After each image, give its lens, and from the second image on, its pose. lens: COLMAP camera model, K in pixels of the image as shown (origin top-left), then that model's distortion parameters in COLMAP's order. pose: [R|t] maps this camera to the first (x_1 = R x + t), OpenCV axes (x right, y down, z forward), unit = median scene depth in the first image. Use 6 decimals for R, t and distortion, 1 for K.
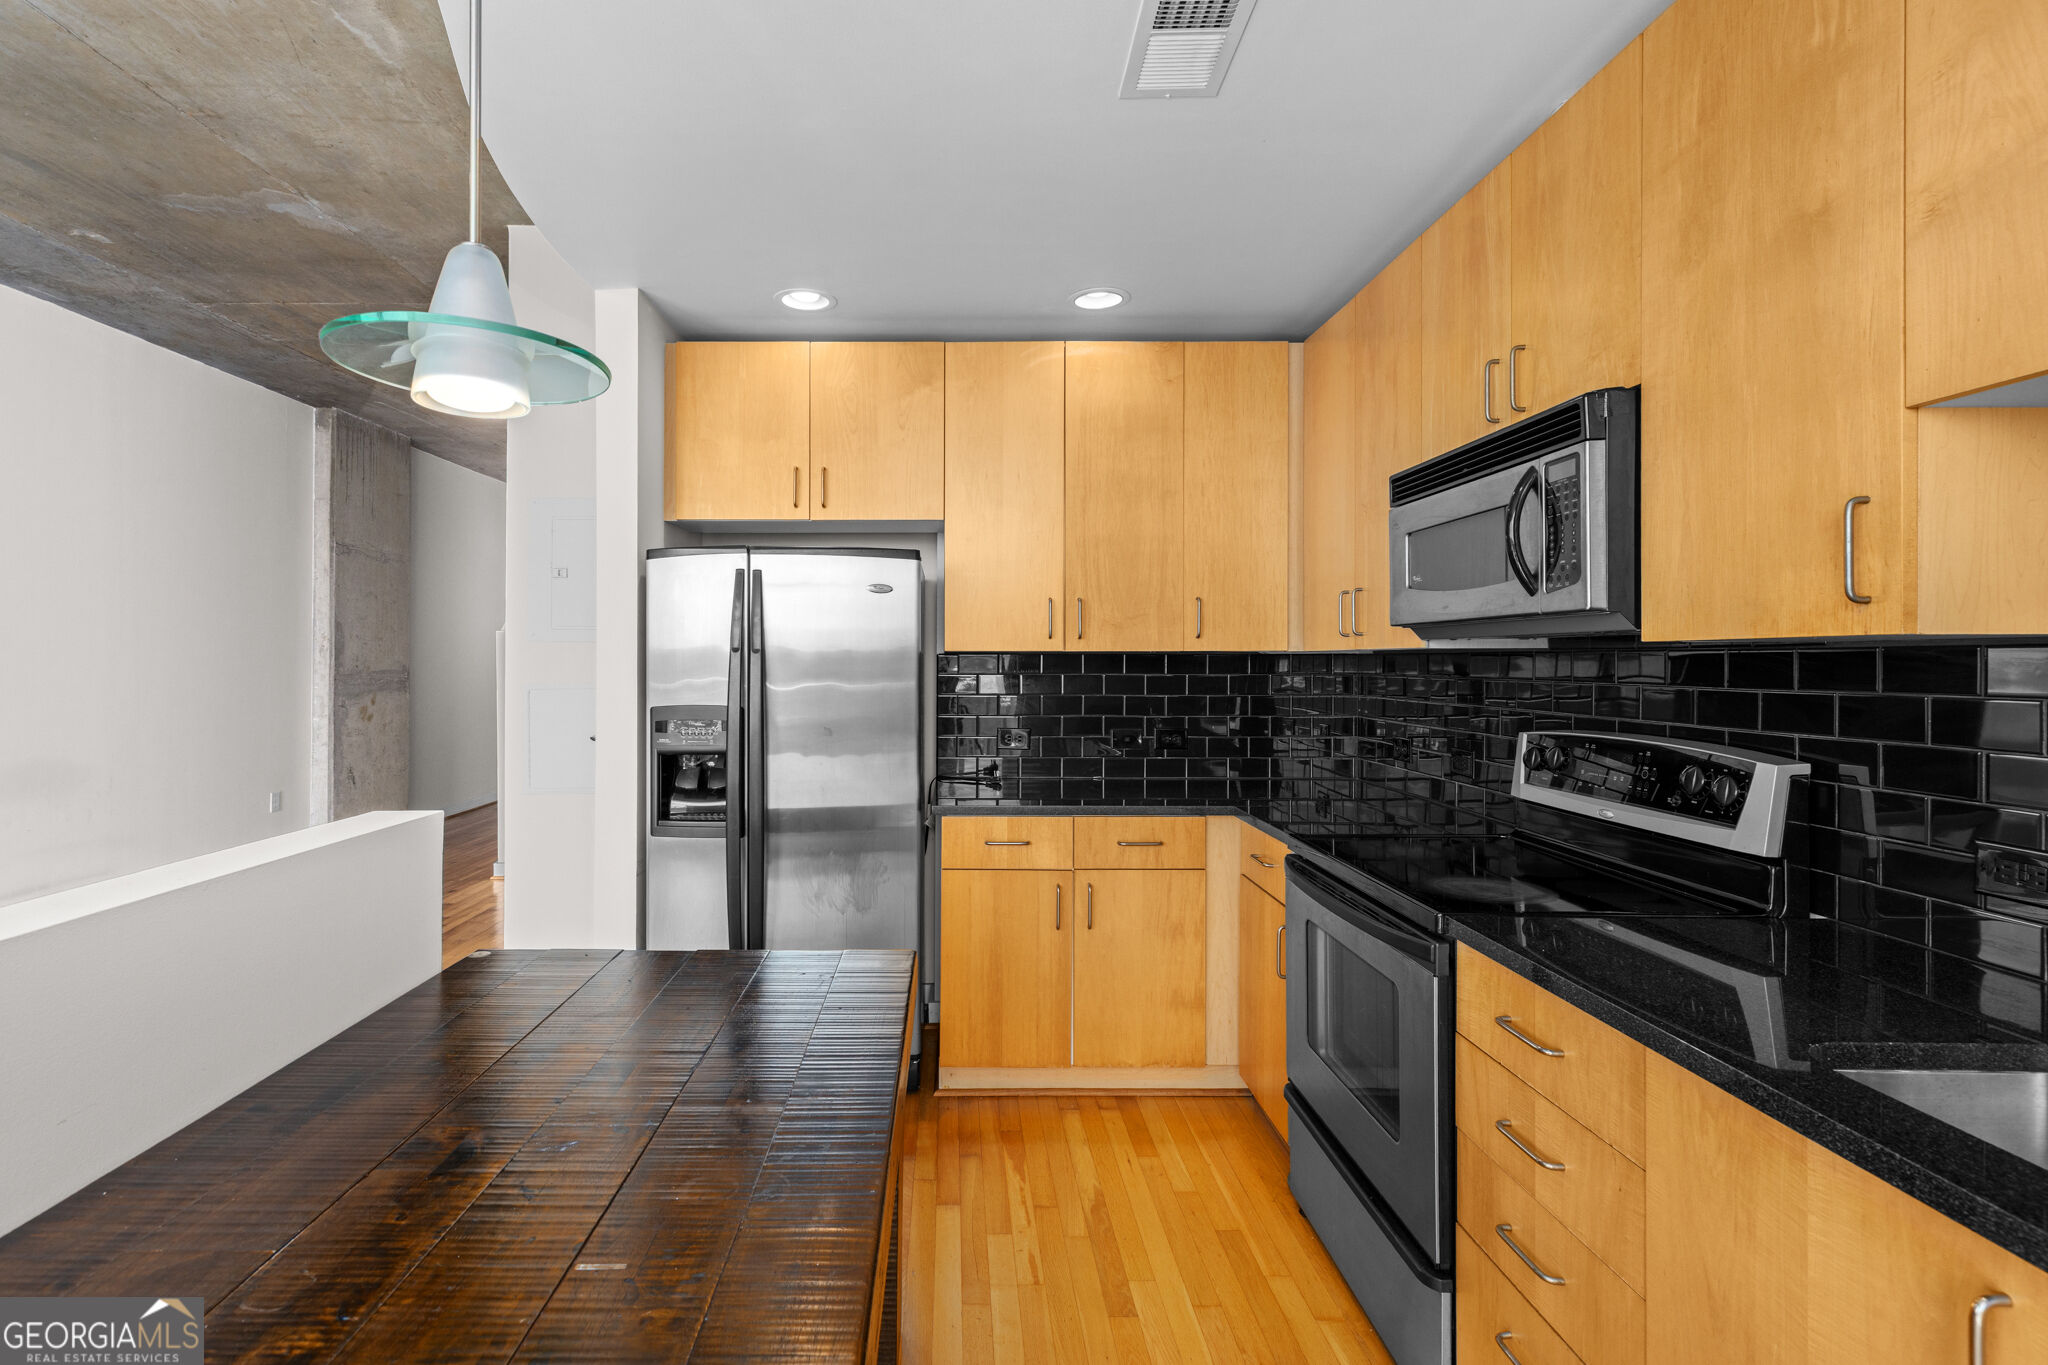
lens RADIAL K [[957.1, 0, 949.1], [0, 957.1, 660.3], [0, 0, 1]] dist [0.002708, -0.000529]
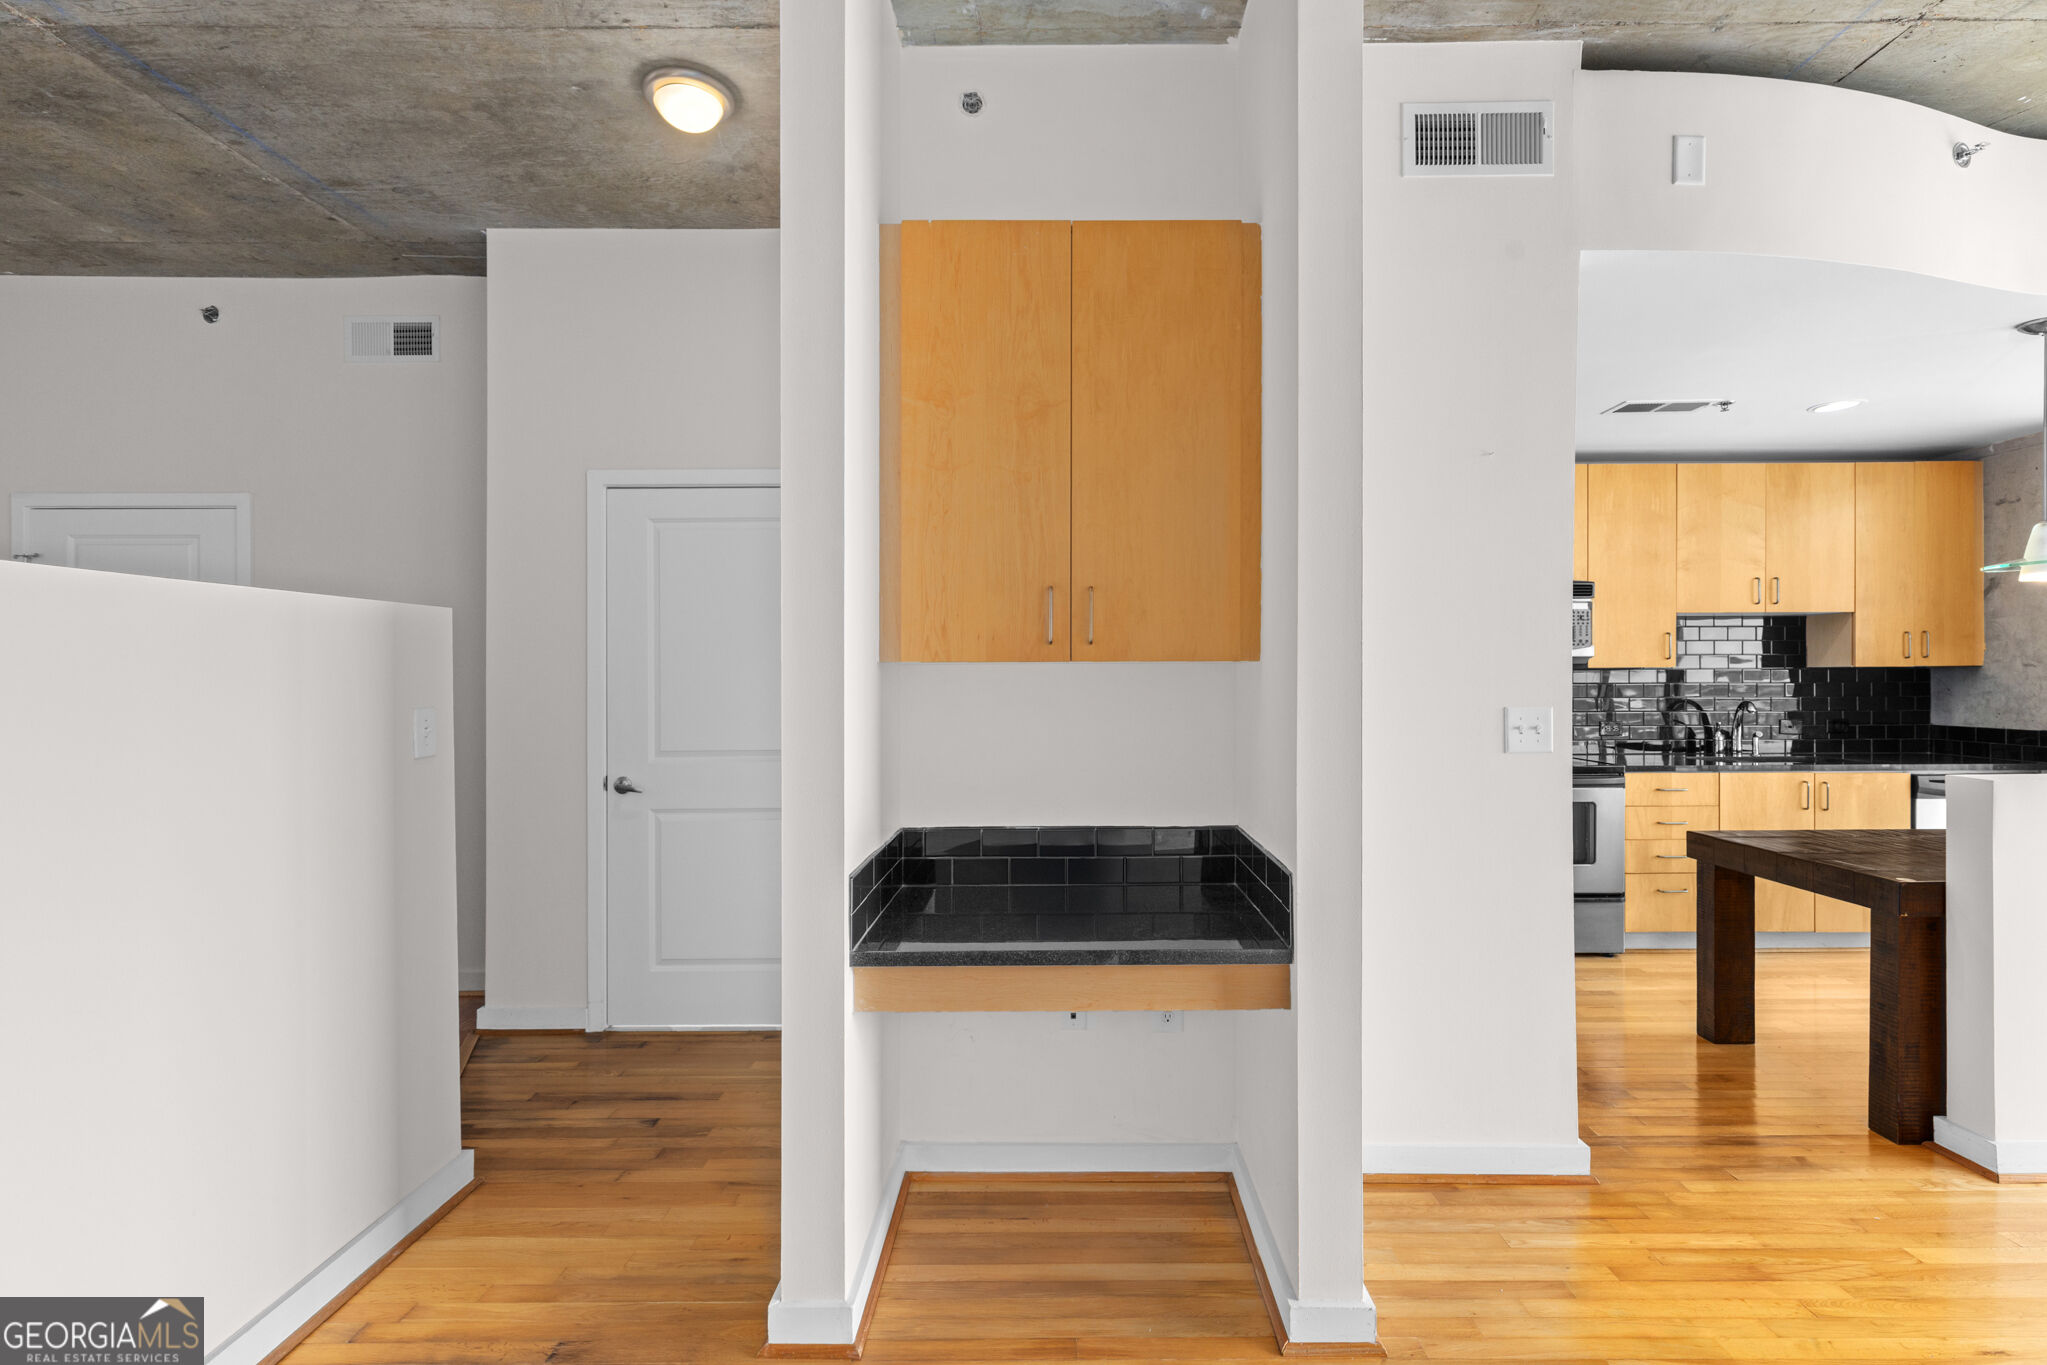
lens RADIAL K [[933.1, 0, 1058.1], [0, 933.1, 685.1], [0, 0, 1]] dist [0.000800, -0.000102]
pose [[-0.002226, -0.011735, 0.999929, -1.254239], [0.006177, 0.999912, 0.011749, -0.005630], [-0.999978, 0.006203, -0.002153, 1.520718]]
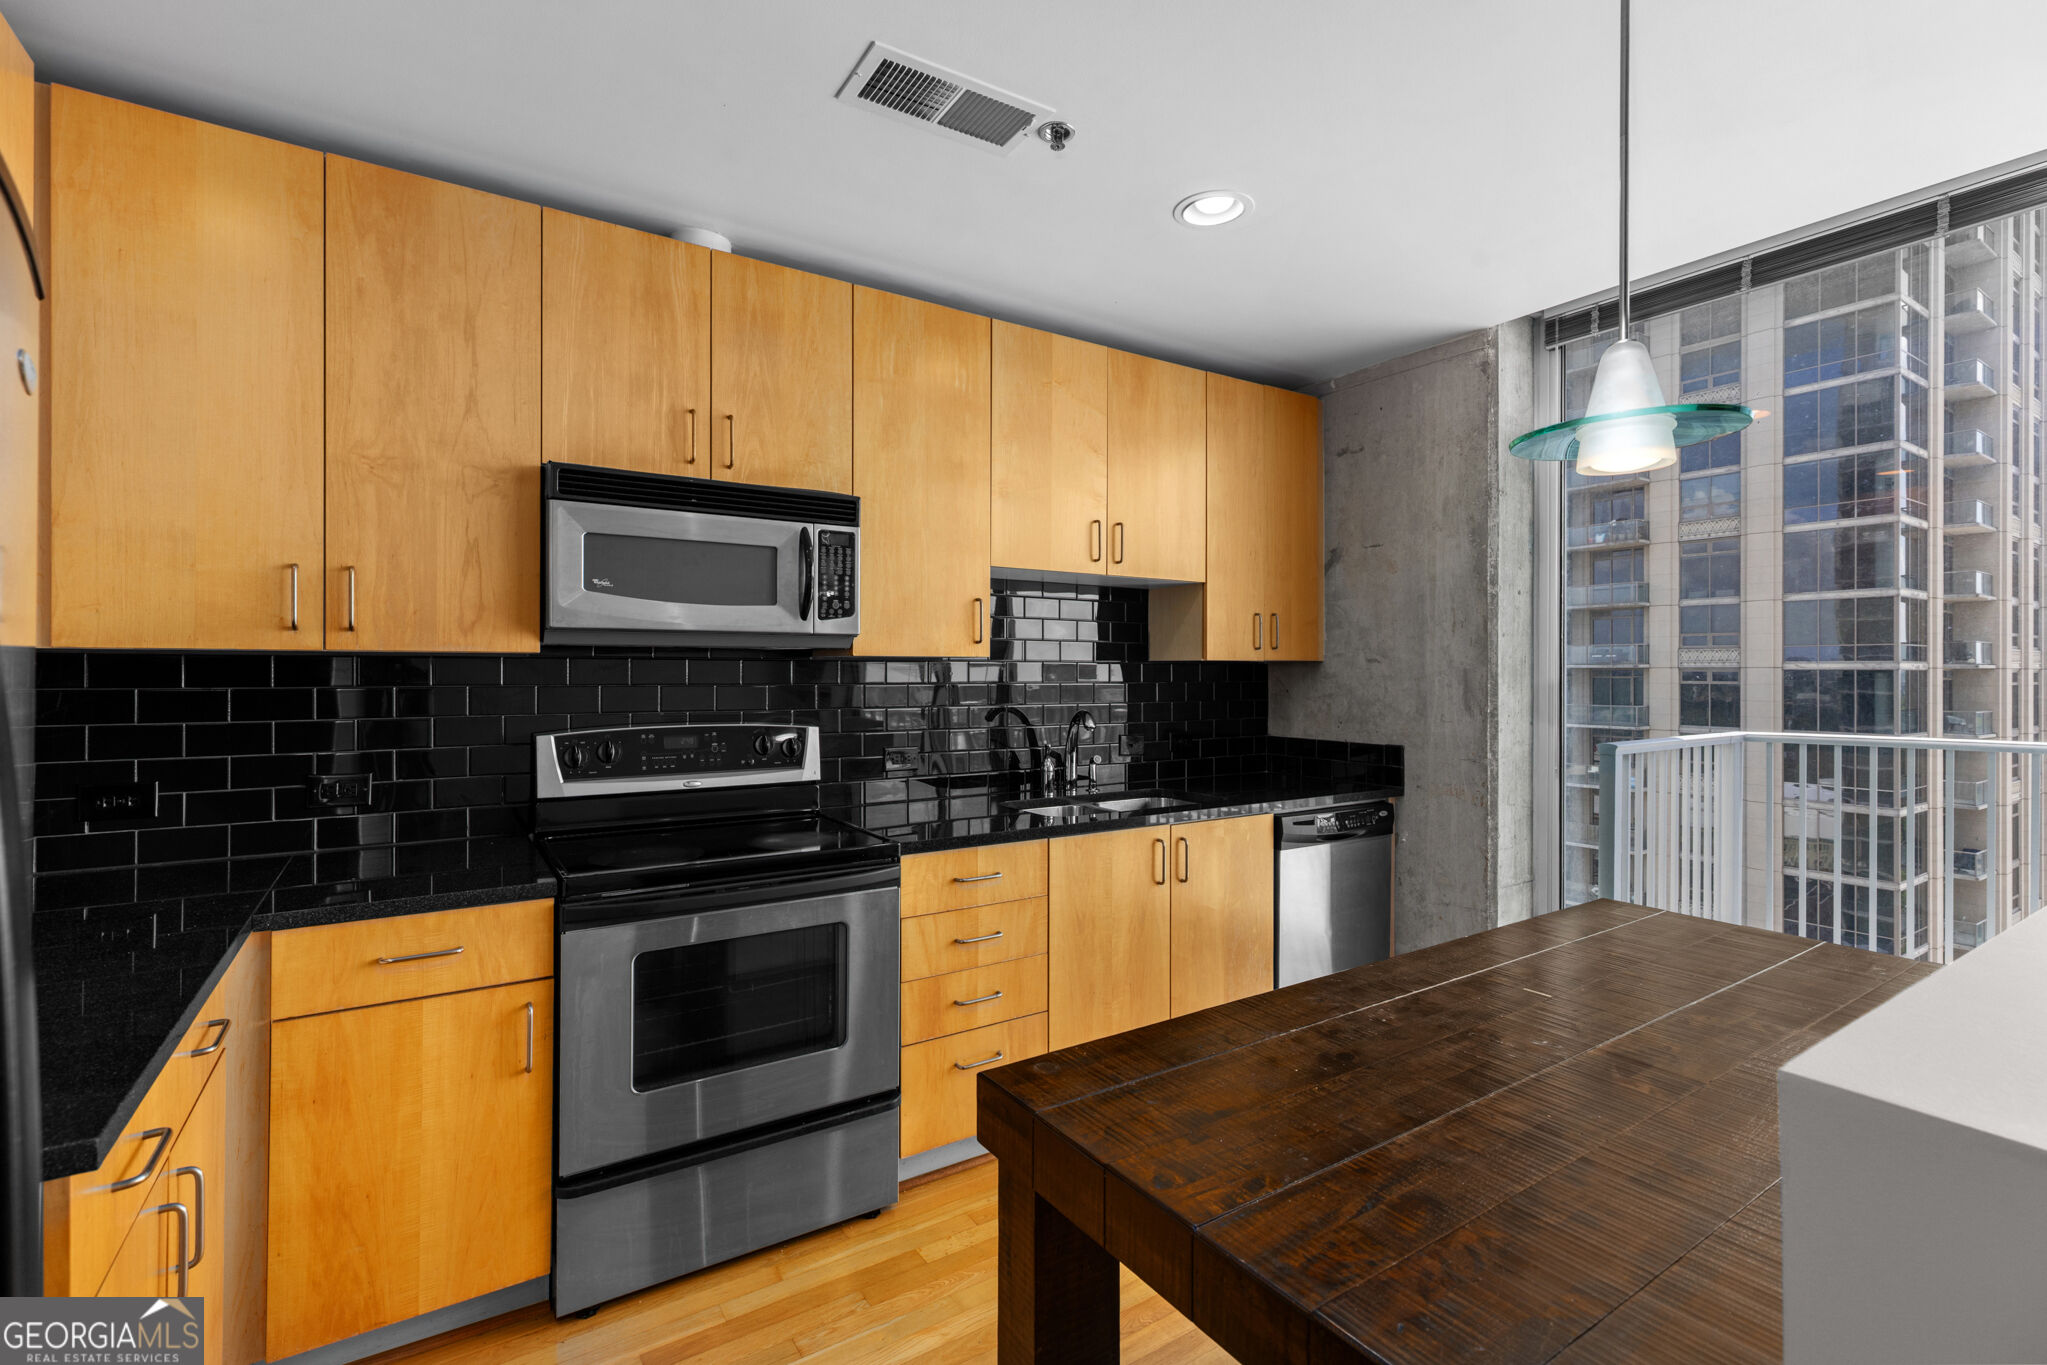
lens RADIAL K [[913.2, 0, 1016.8], [0, 913.2, 673.7], [0, 0, 1]] dist [0.003770, 0.000293]
pose [[-0.548939, -0.005896, 0.835841, -0.421905], [-0.002865, 0.999983, 0.005172, 0.001803], [-0.835857, 0.000445, -0.548947, 0.925466]]
